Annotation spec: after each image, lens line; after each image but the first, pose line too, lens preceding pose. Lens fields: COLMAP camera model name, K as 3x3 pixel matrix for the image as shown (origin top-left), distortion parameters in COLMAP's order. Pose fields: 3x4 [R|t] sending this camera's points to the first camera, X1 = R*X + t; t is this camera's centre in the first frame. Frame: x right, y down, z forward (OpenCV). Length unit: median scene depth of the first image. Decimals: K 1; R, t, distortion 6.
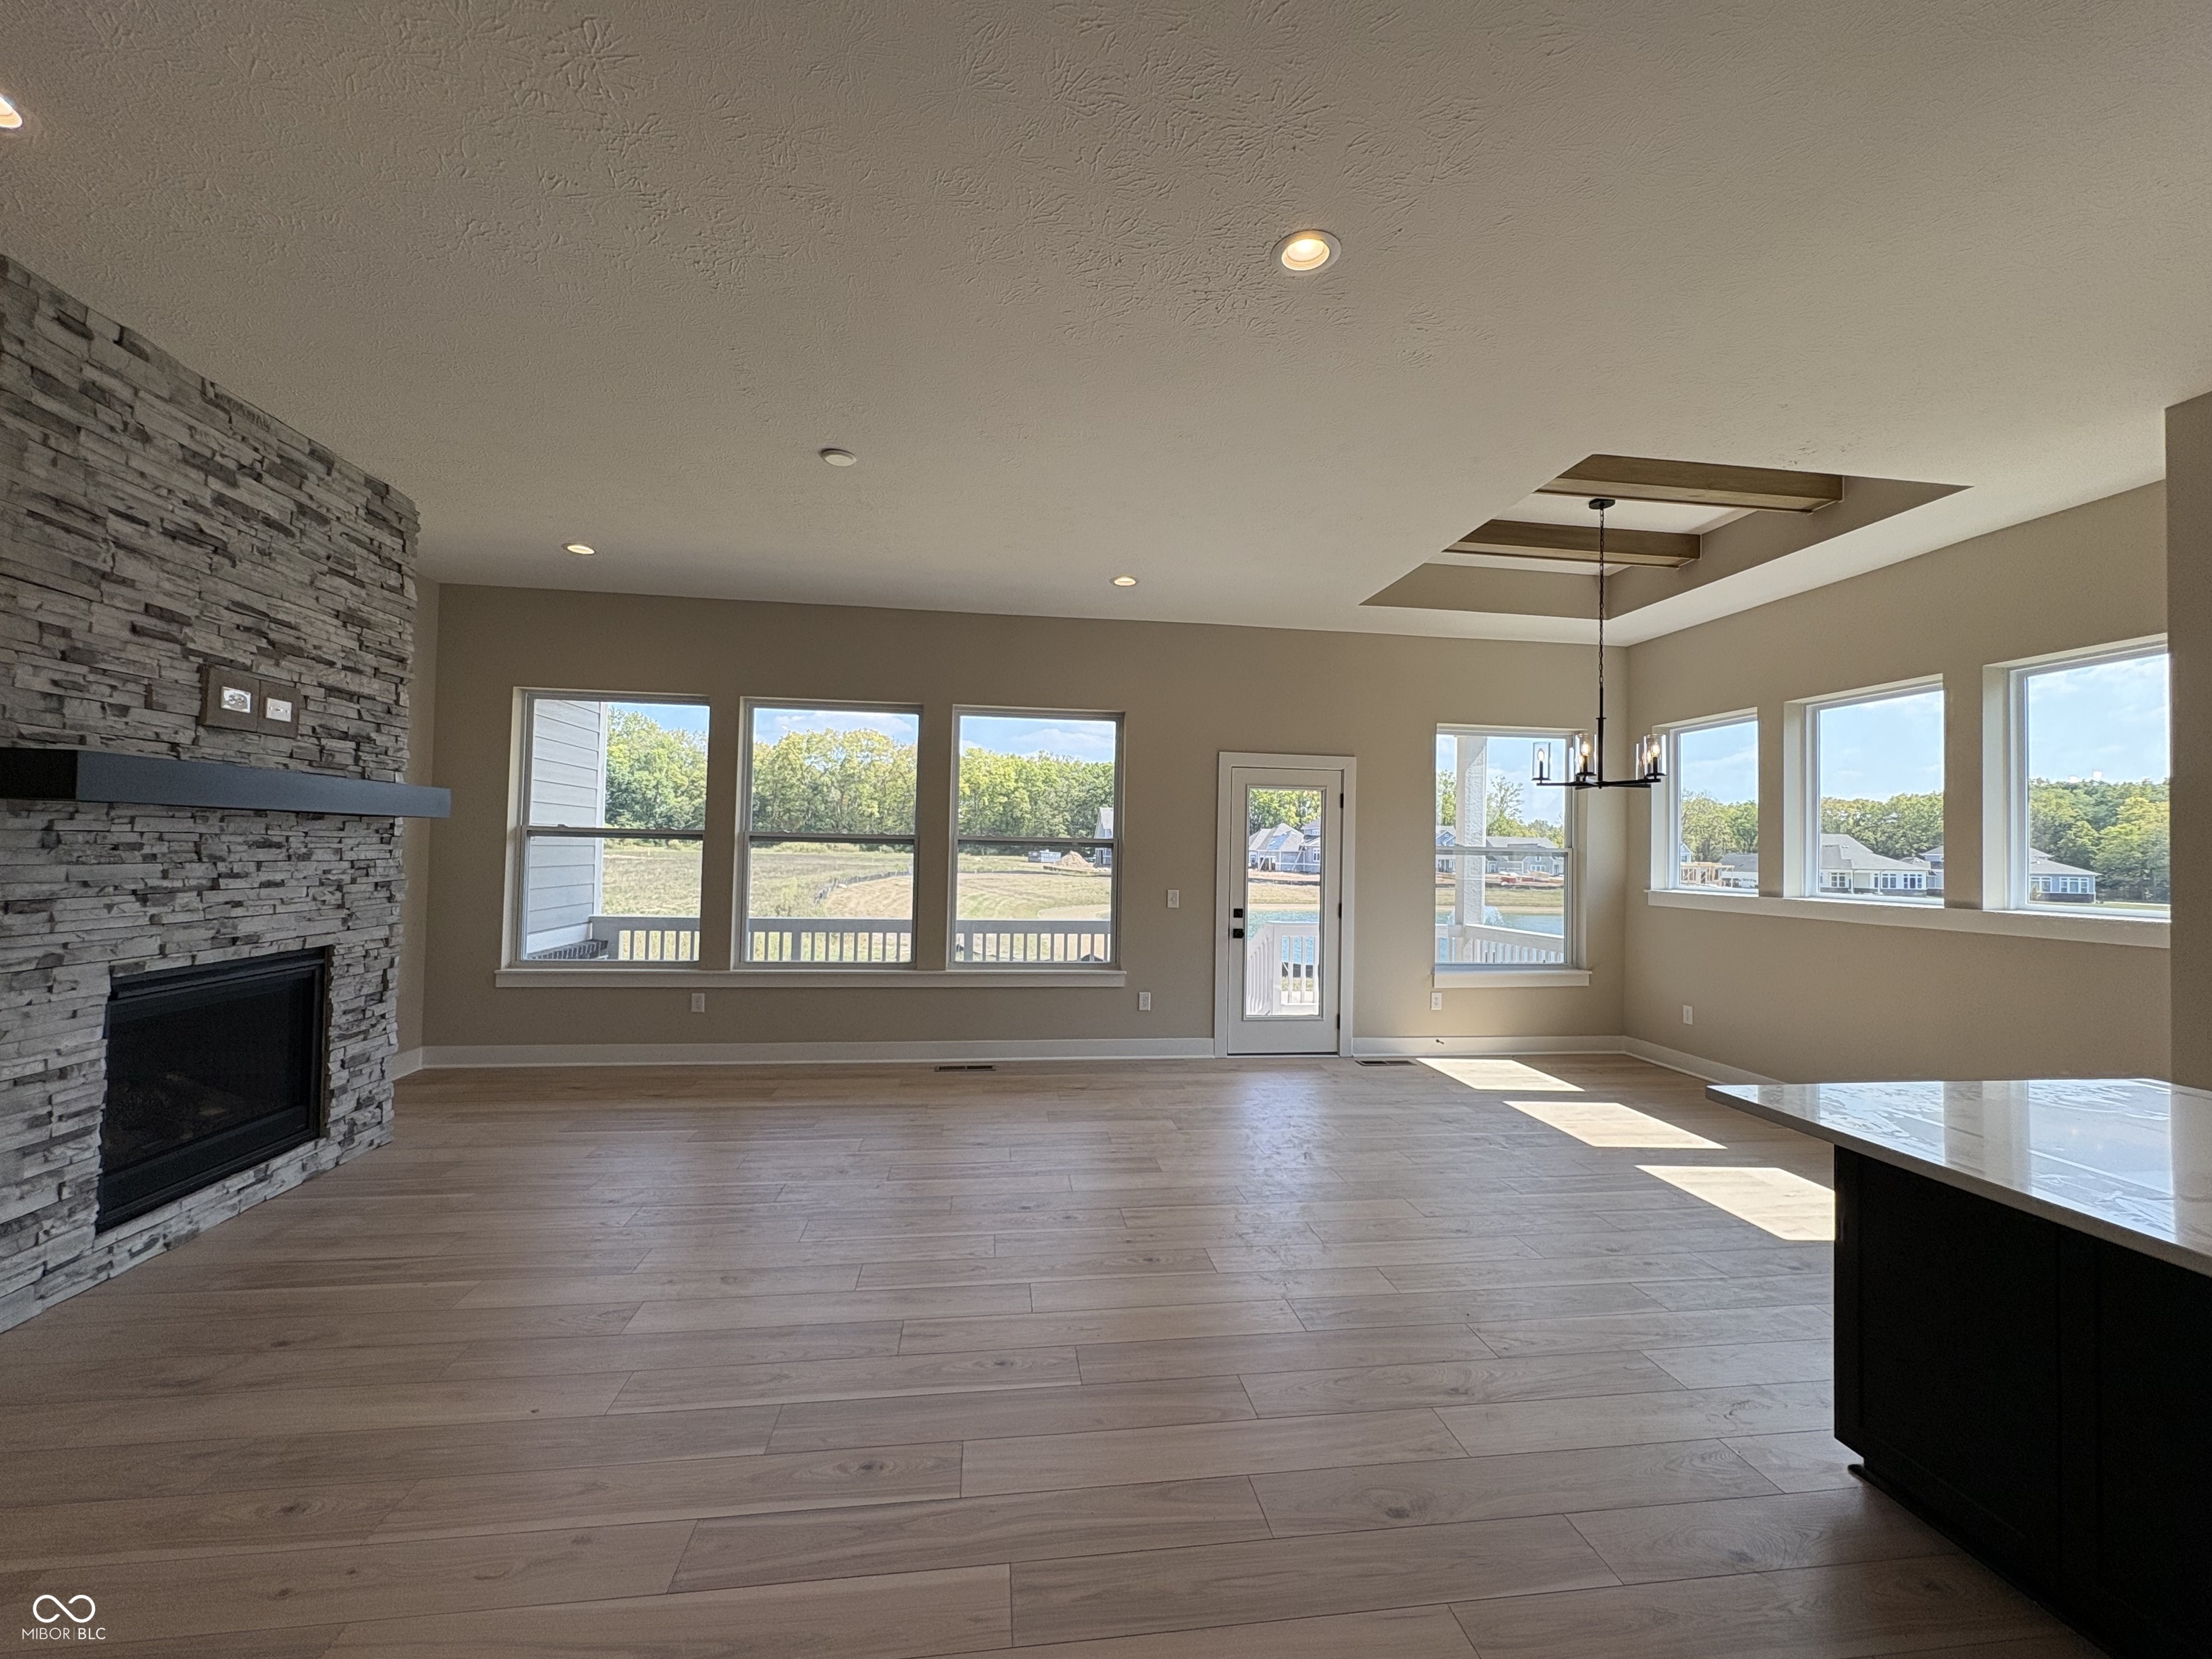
lens RADIAL K [[885.7, 0, 1106.0], [0, 885.7, 829.5], [0, 0, 1]] dist [0.000126, 0.000255]
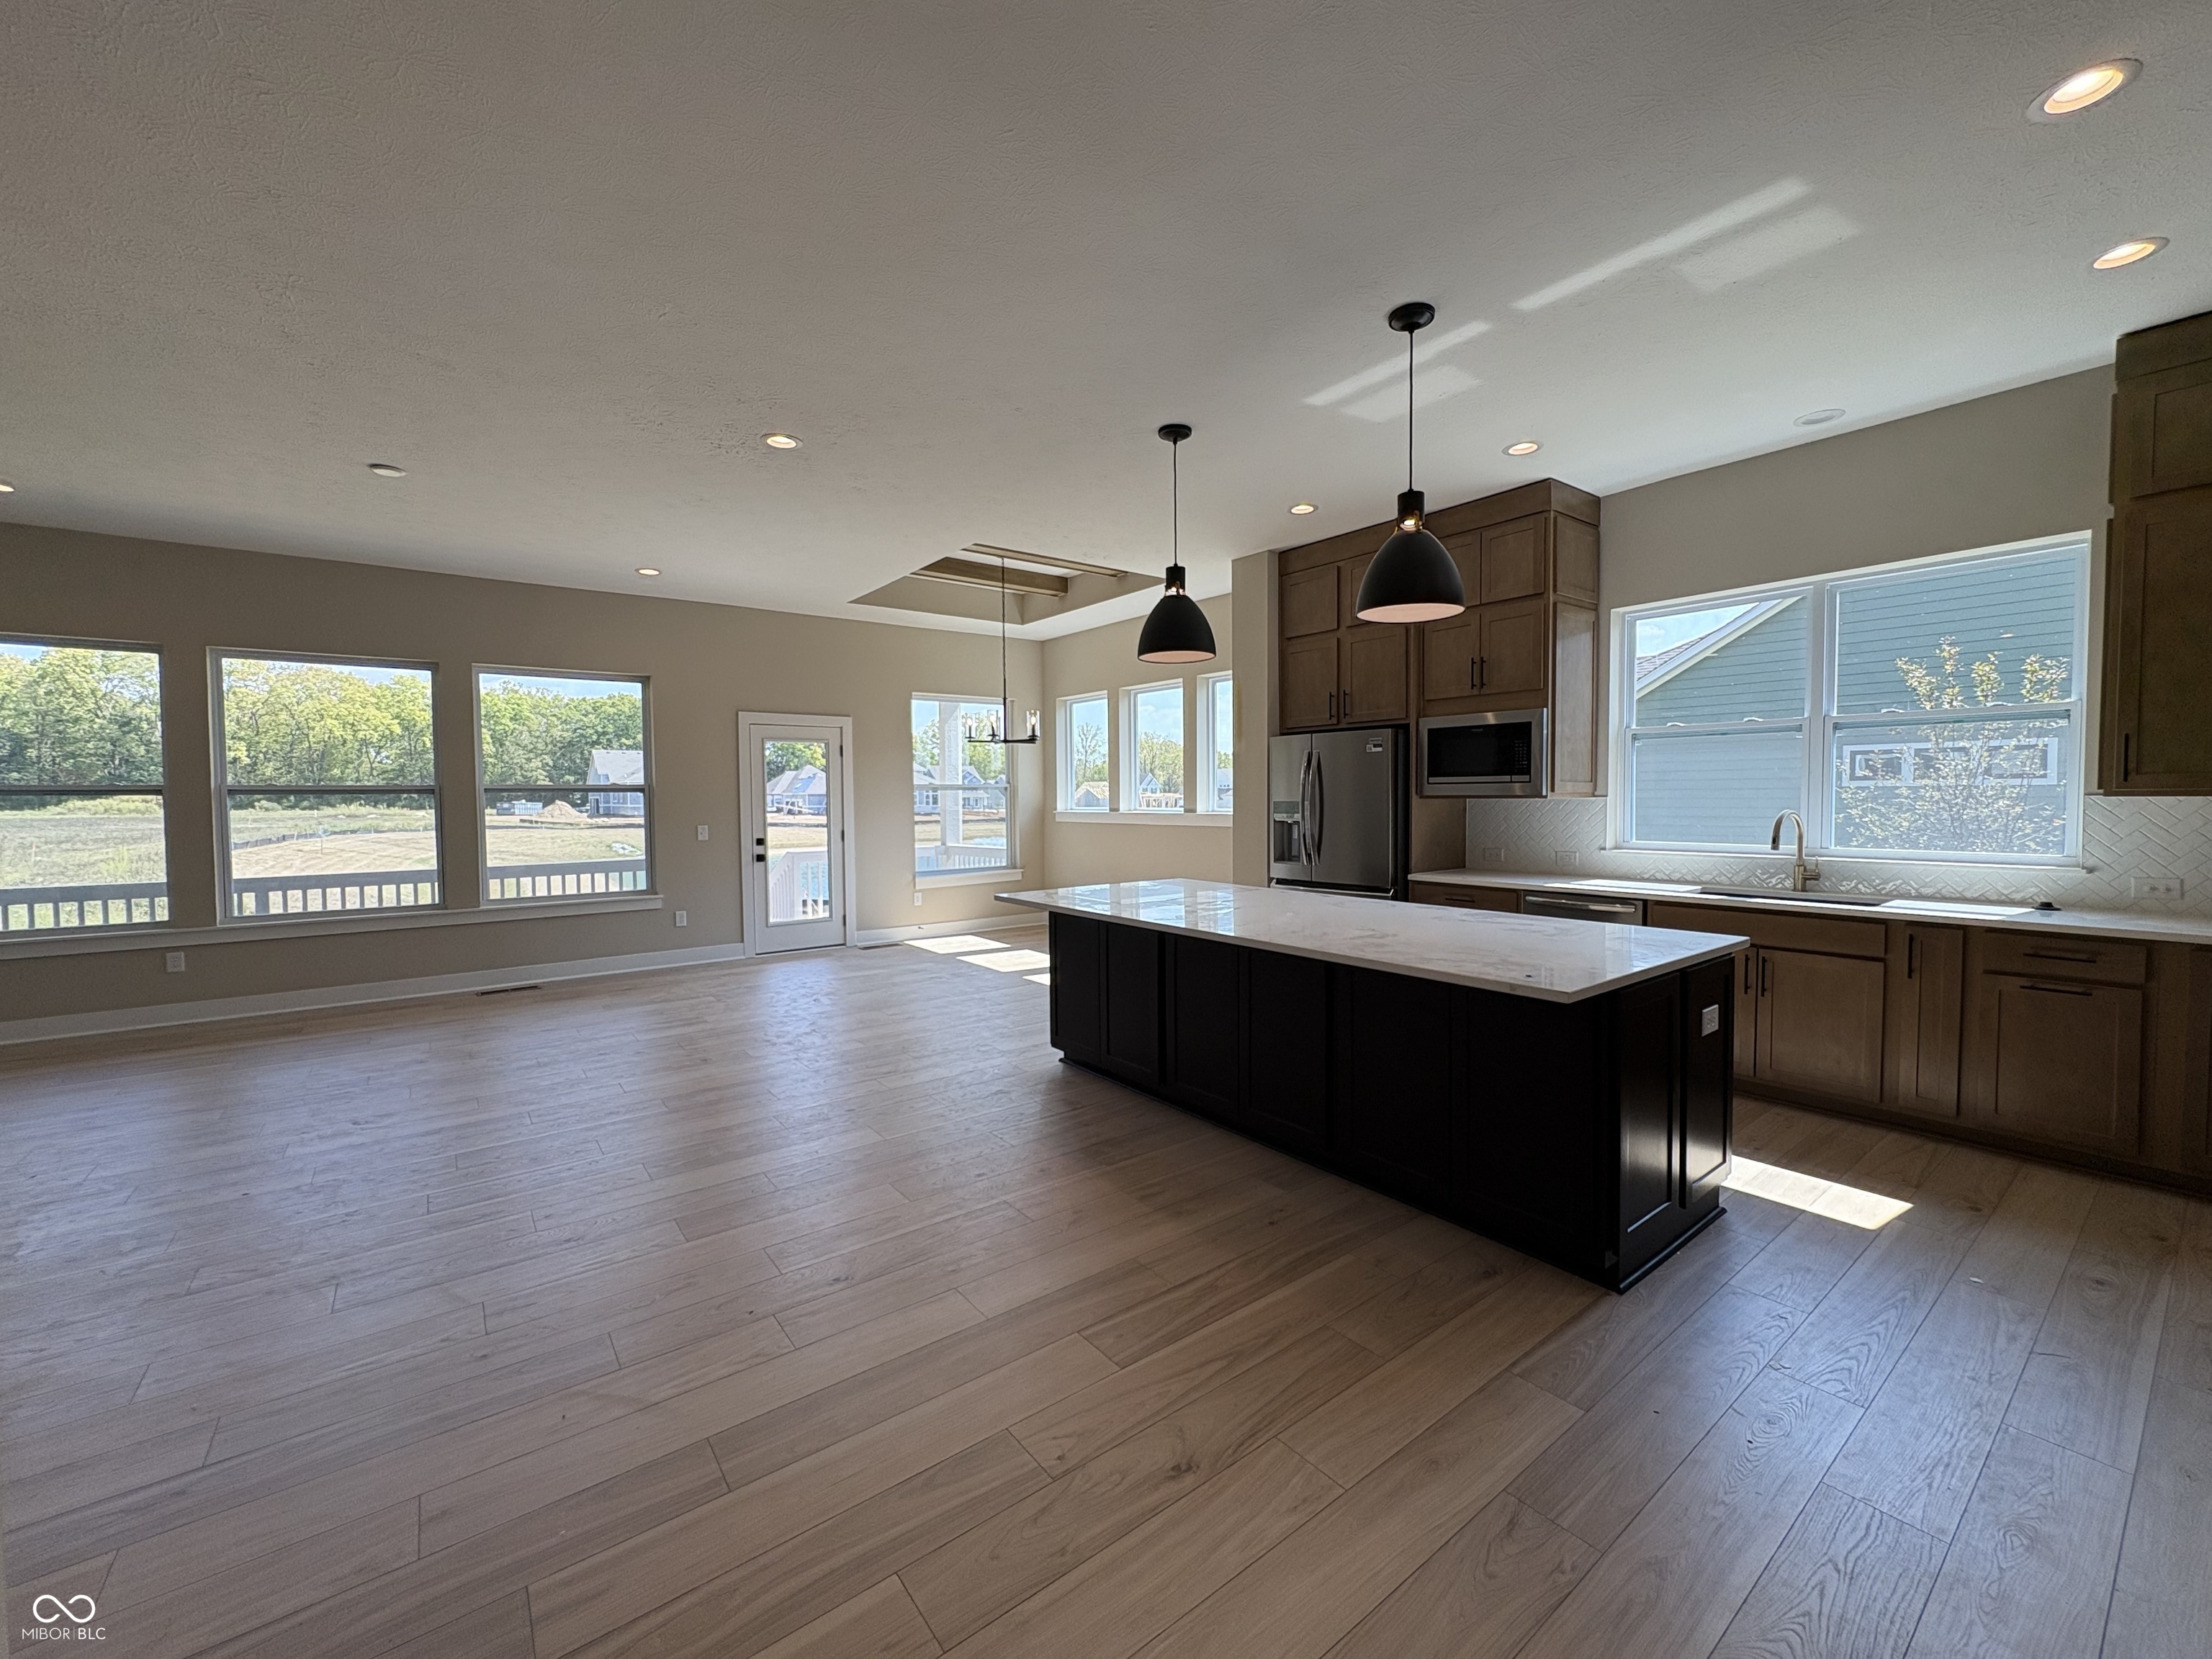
lens RADIAL K [[884.4, 0, 1106.0], [0, 884.4, 829.5], [0, 0, 1]] dist [0.000703, 0.000709]
pose [[0.867791, -0.047668, 0.494638, -0.042282], [0.014728, 0.997418, 0.070282, -0.003382], [-0.496711, -0.053705, 0.866253, -0.312913]]
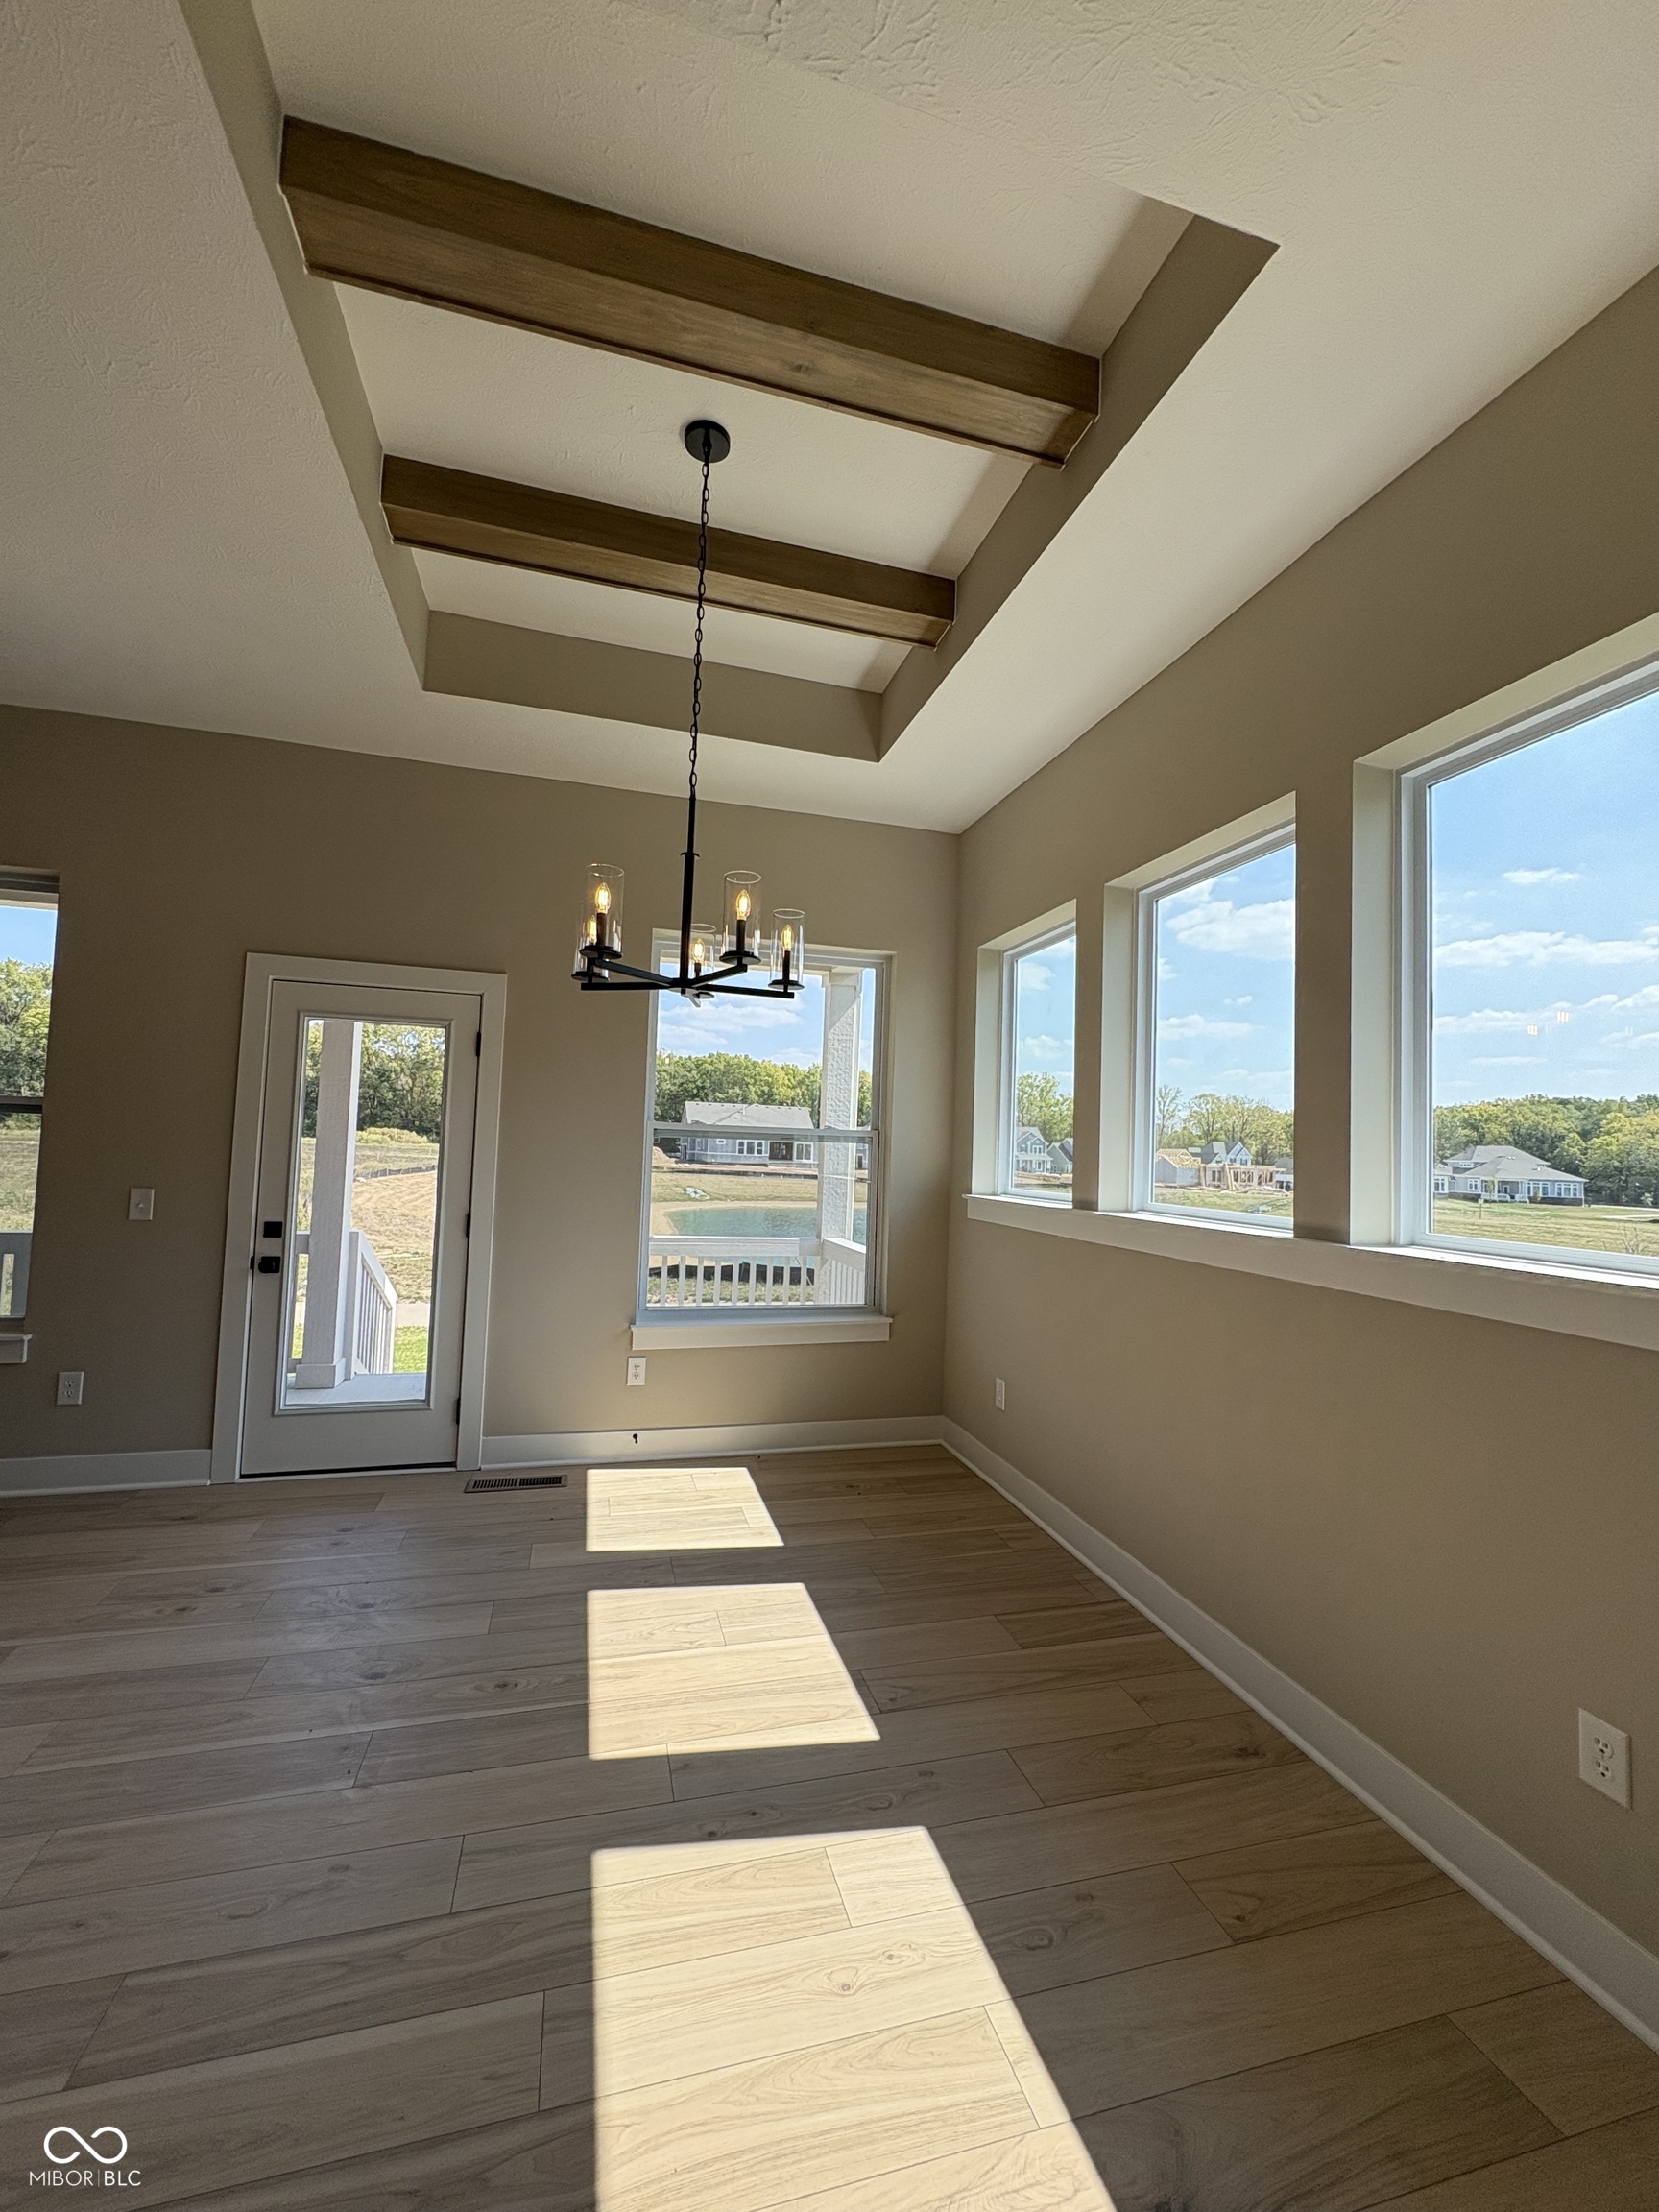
lens RADIAL K [[885.7, 0, 829.5], [0, 885.7, 1106.0], [0, 0, 1]] dist [0.000126, 0.000255]
pose [[0.990701, 0.021285, 0.134382, 0.419149], [-0.018175, 0.999539, -0.024333, 0.019974], [-0.134838, 0.021665, 0.990631, 0.360527]]
